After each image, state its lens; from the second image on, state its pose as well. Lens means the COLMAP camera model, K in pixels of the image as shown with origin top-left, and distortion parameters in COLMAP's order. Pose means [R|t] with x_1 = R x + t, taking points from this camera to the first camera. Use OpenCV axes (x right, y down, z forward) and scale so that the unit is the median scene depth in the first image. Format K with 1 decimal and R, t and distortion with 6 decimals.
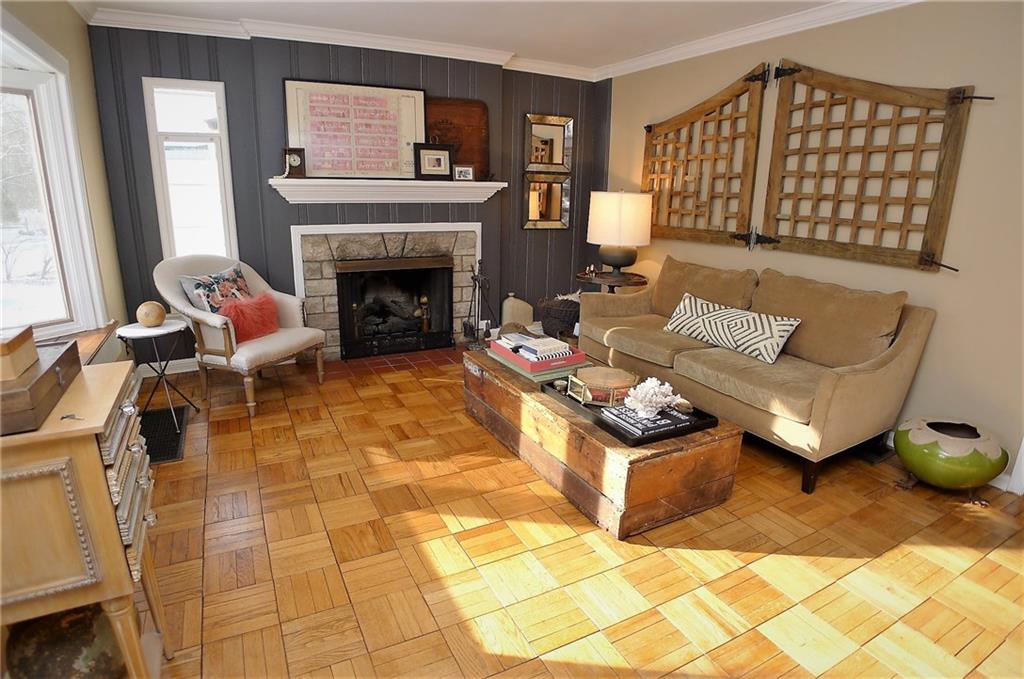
lens RADIAL K [[543.7, 0, 509.1], [0, 543.7, 342.0], [0, 0, 1]] dist [-0.102292, 0.029850]
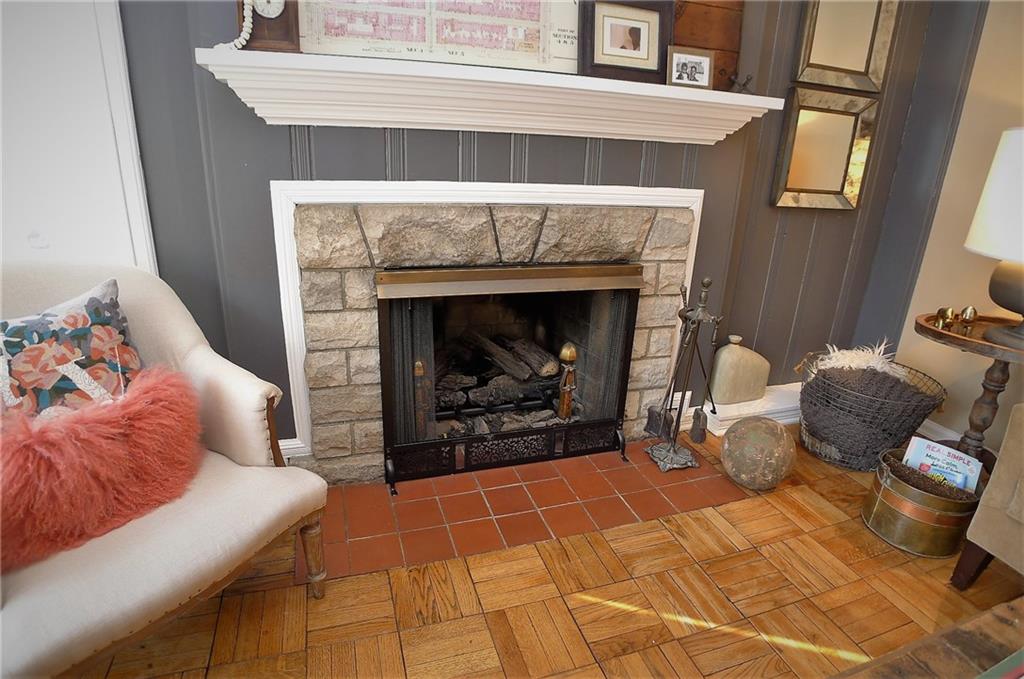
lens RADIAL K [[543.7, 0, 509.1], [0, 543.7, 342.0], [0, 0, 1]] dist [-0.102292, 0.029850]
pose [[0.986271, 0.073164, -0.148041, -0.149837], [-0.062849, 0.995335, 0.073200, -0.126809], [0.152706, -0.062891, 0.986269, 0.575623]]
